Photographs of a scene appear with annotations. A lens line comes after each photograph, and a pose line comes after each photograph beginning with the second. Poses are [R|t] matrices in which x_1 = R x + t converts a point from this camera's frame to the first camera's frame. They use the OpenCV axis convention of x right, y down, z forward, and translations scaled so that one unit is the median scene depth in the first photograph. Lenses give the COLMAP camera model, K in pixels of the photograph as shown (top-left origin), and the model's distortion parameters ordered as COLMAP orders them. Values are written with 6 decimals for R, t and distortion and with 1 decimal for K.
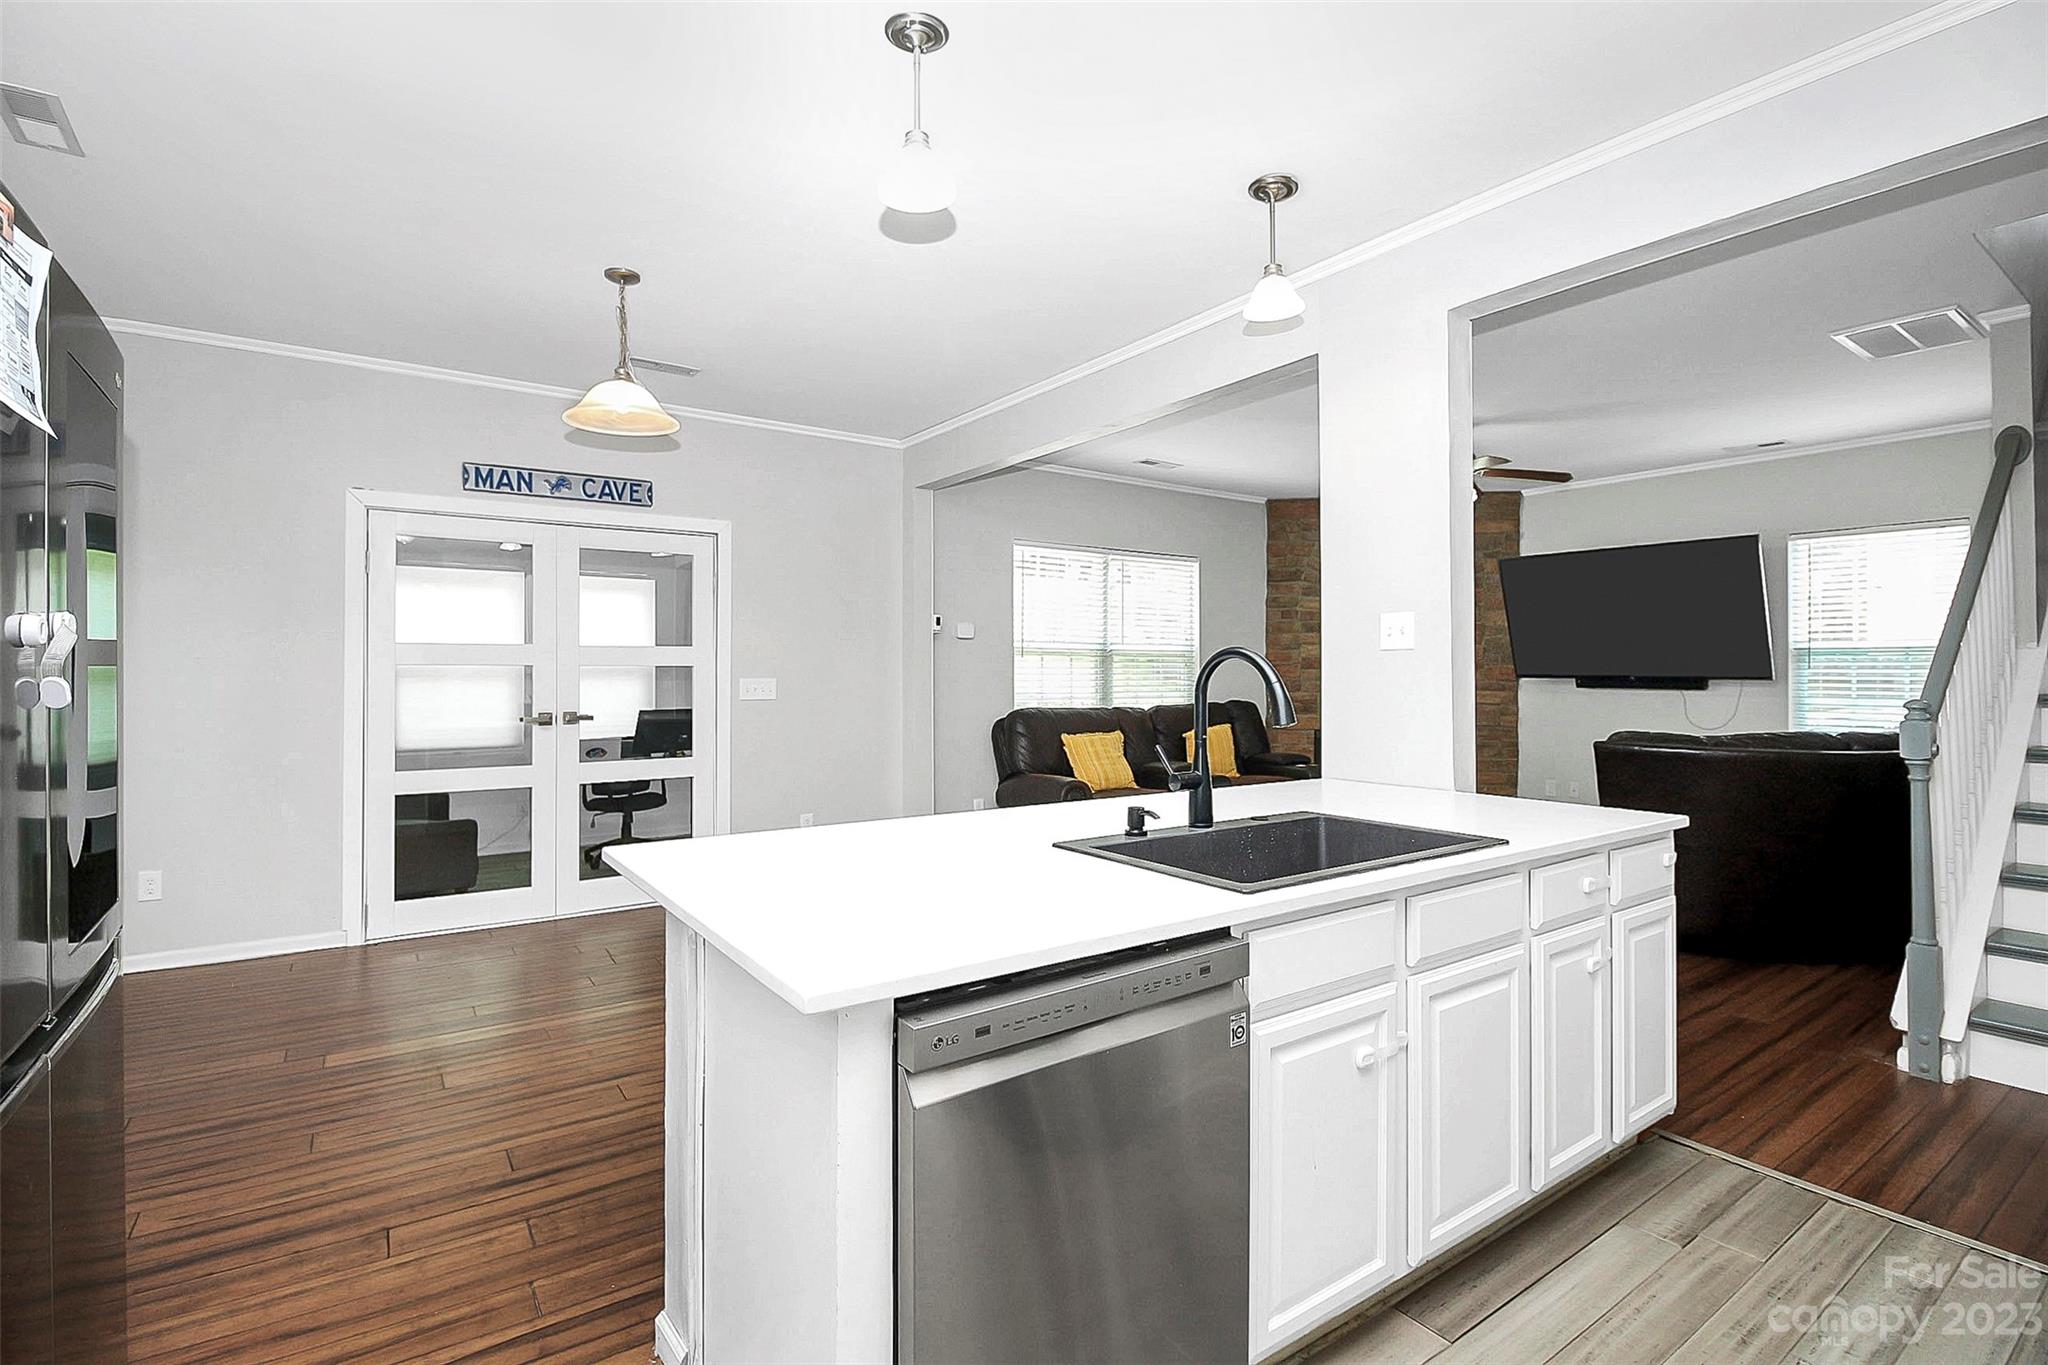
lens RADIAL K [[952.0, 0, 1028.5], [0, 952.0, 670.5], [0, 0, 1]] dist [-0.000886, -0.000855]
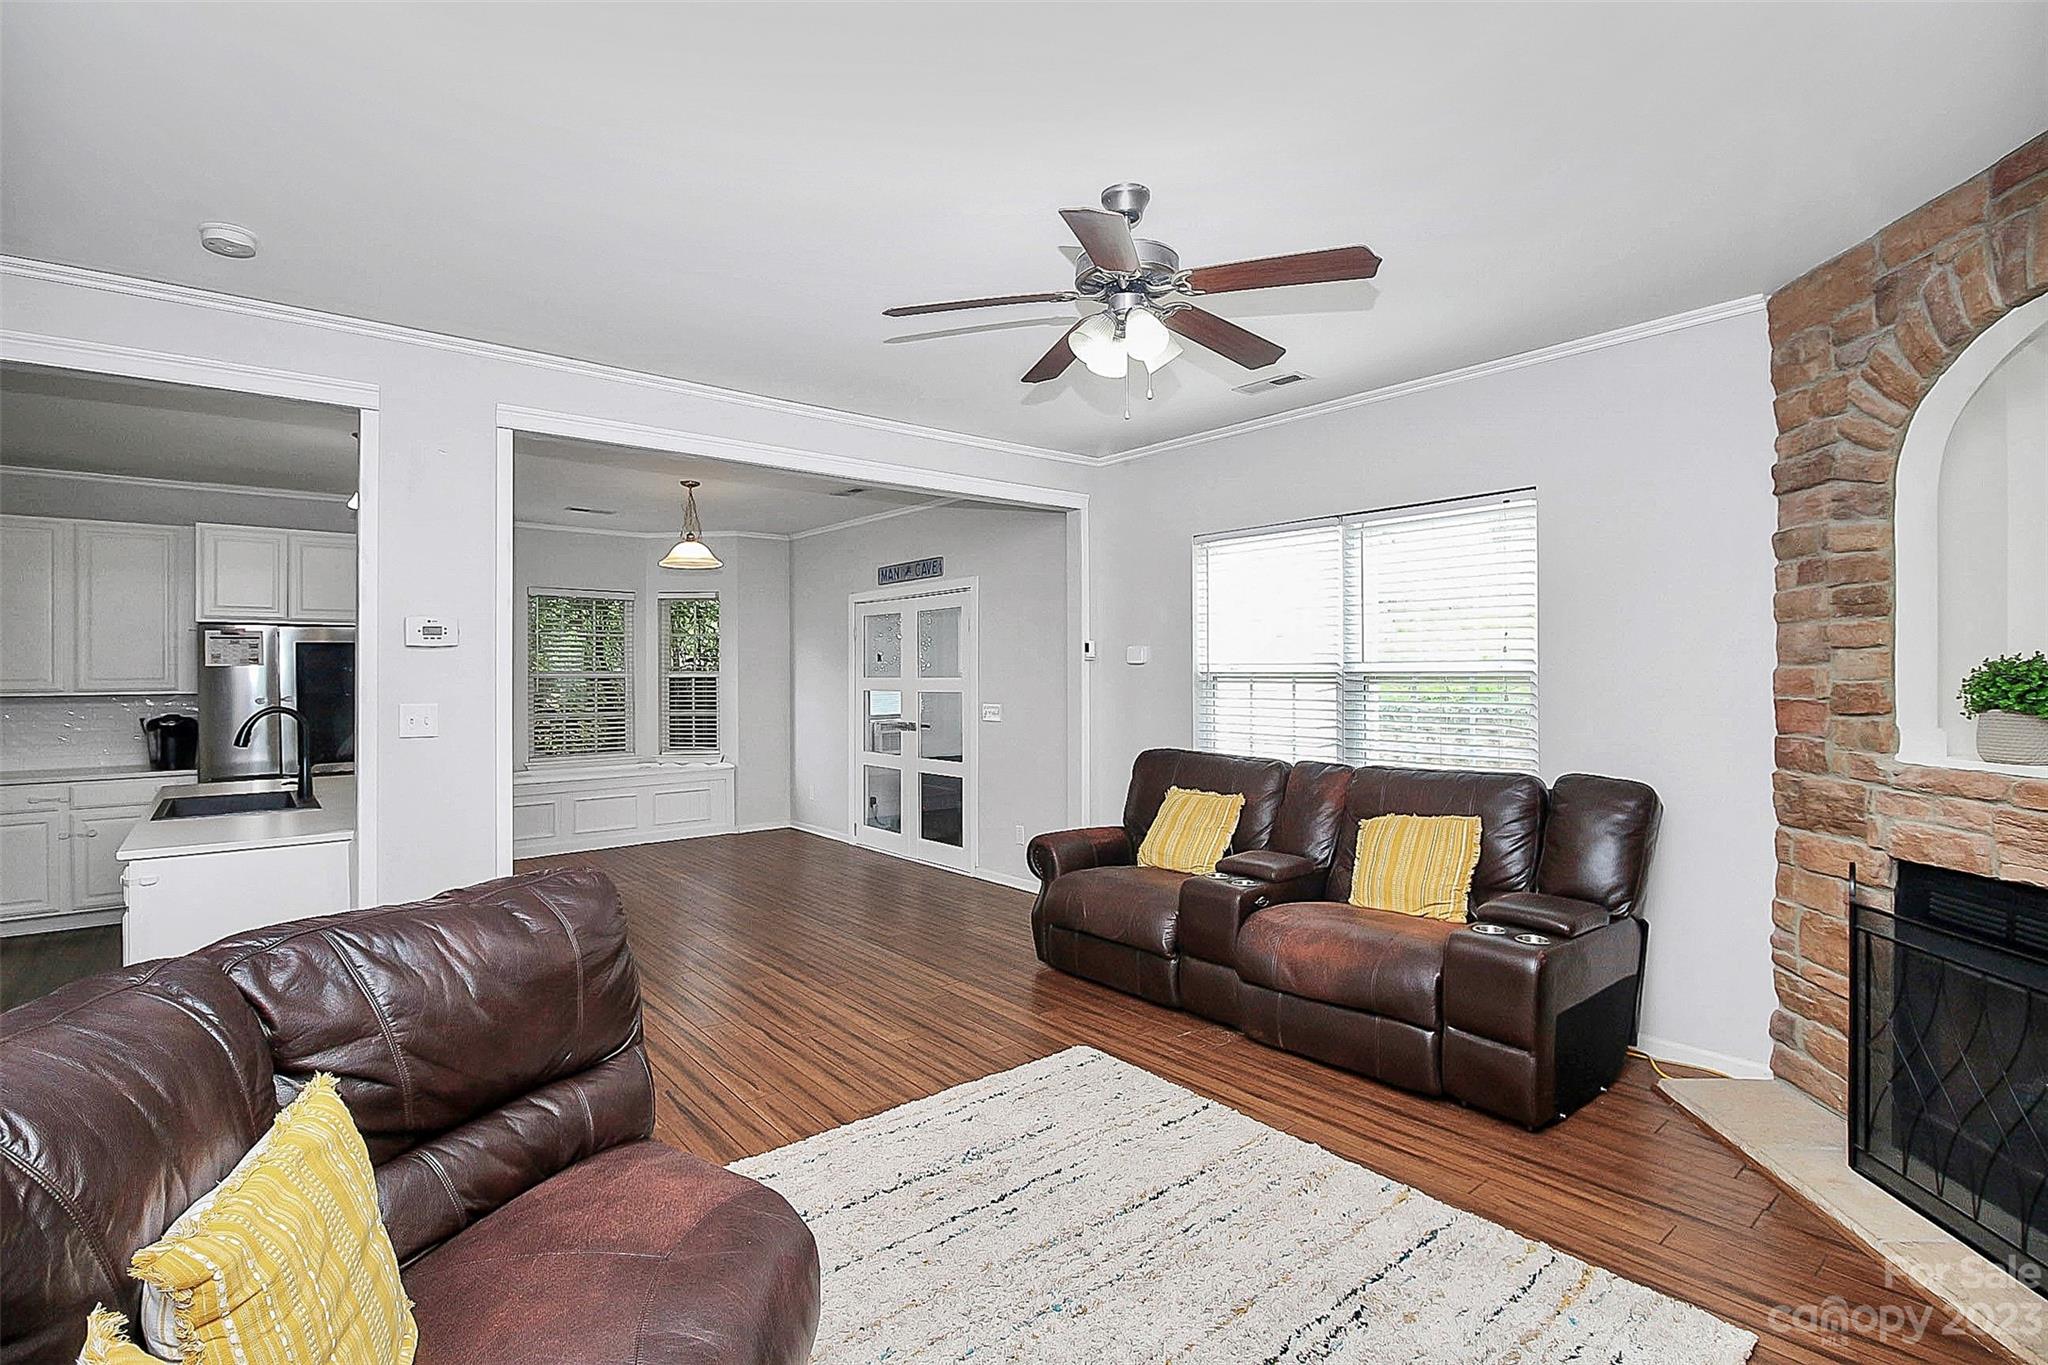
lens RADIAL K [[952.0, 0, 1028.5], [0, 952.0, 670.5], [0, 0, 1]] dist [-0.000886, -0.000855]
pose [[0.096234, 0.000274, -0.995359, 0.978401], [0.014092, 0.999899, 0.001638, -0.037313], [0.995259, -0.014185, 0.096221, 1.000163]]
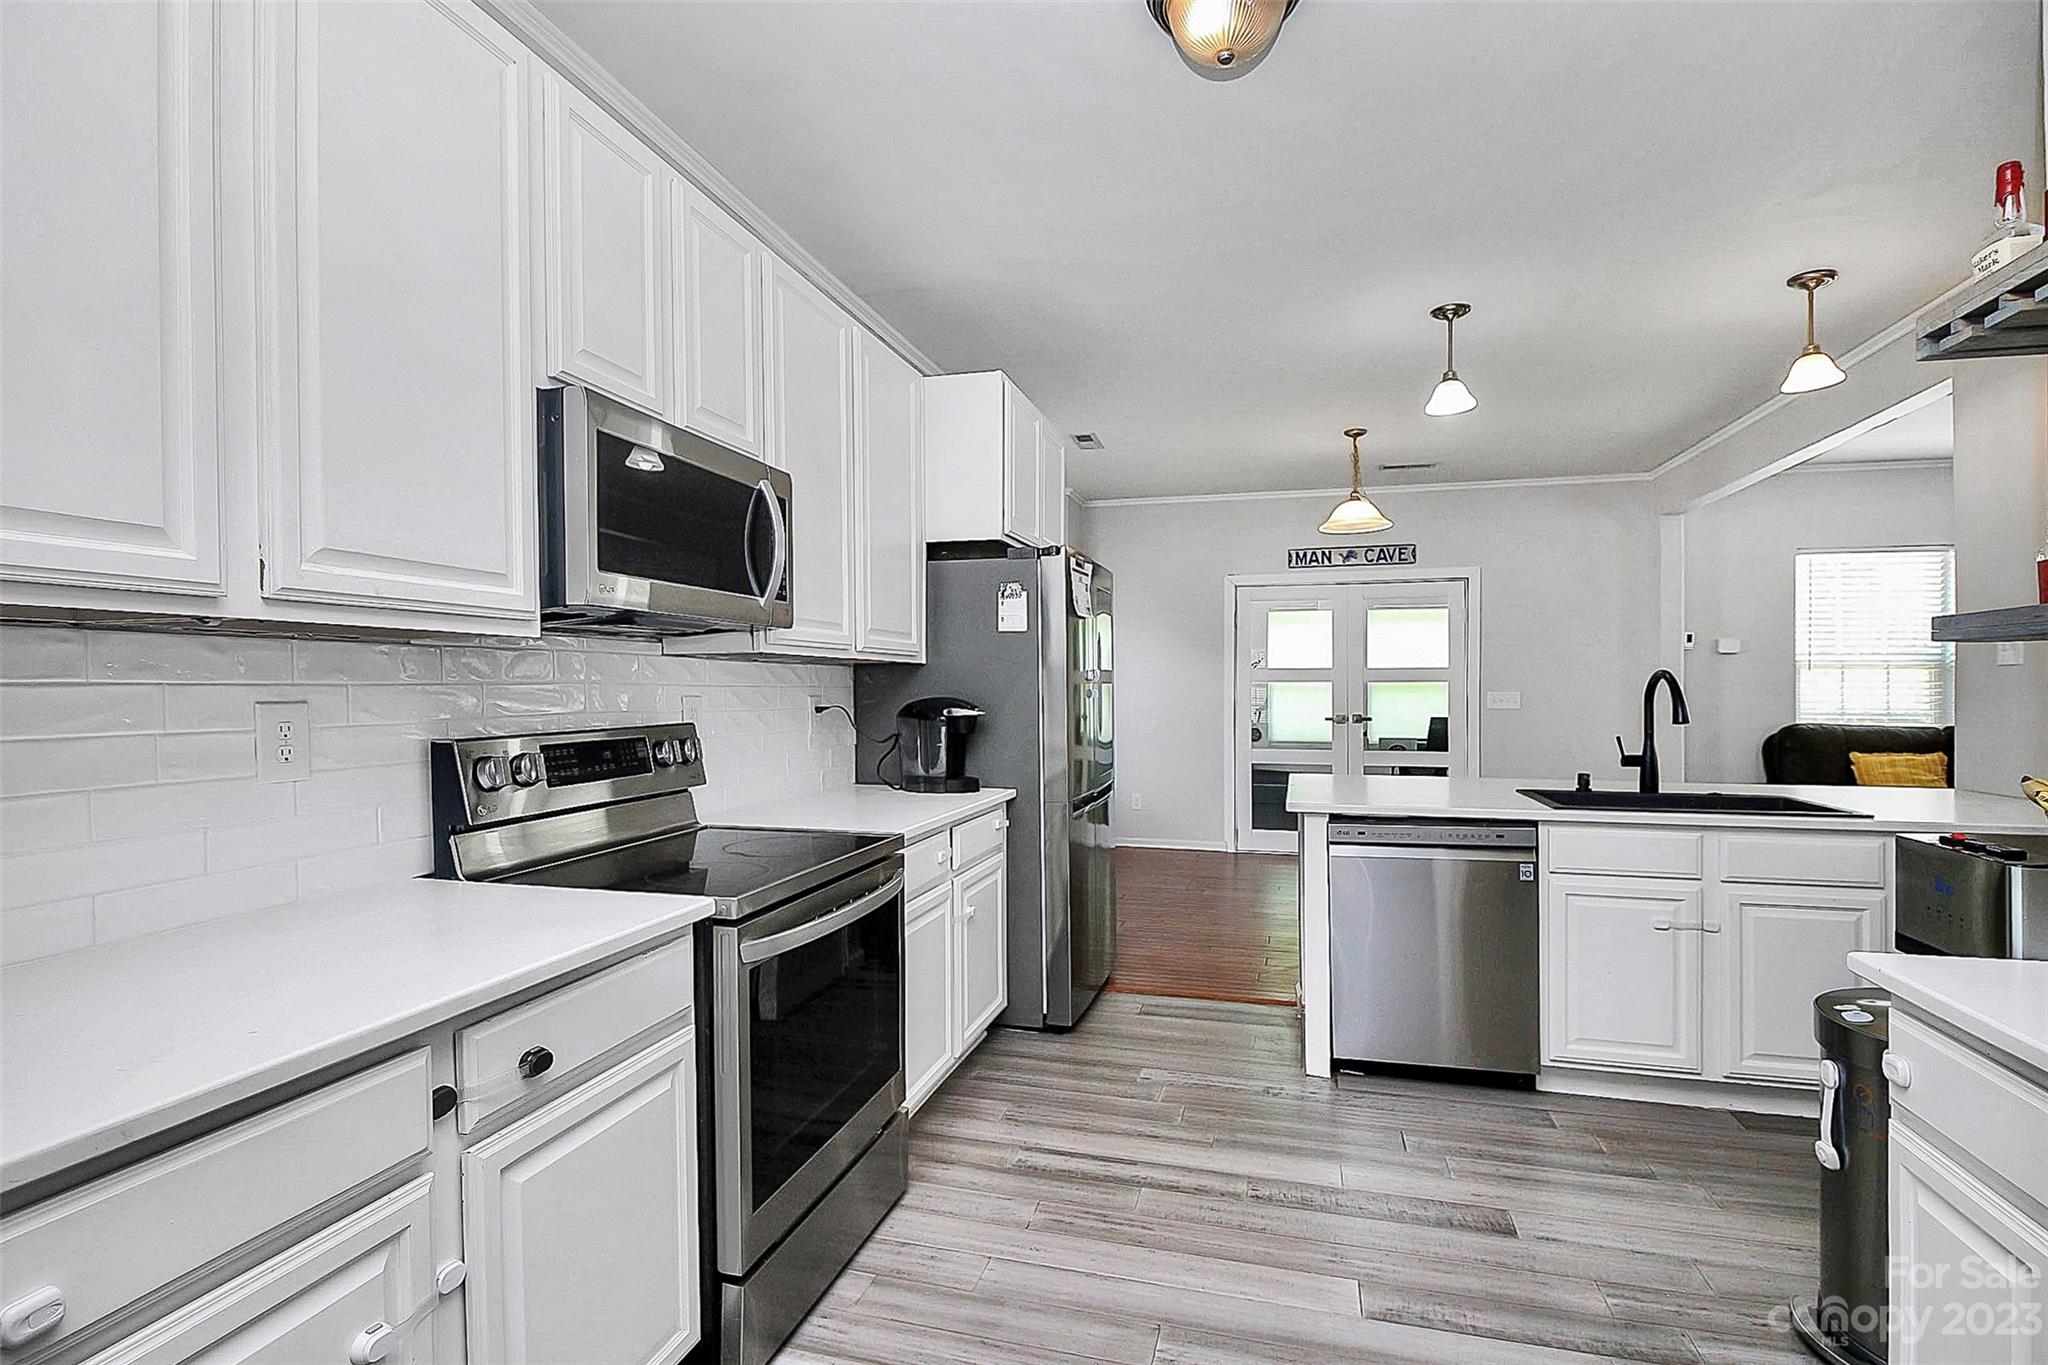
lens RADIAL K [[993.2, 0, 1024.0], [0, 993.2, 682.5], [0, 0, 1]] dist [-0.001040, -0.000302]
pose [[0.636442, -0.002918, -0.771319, 0.335139], [0.001207, 0.999995, -0.002788, -0.000652], [0.771324, 0.000843, 0.636442, -0.317629]]
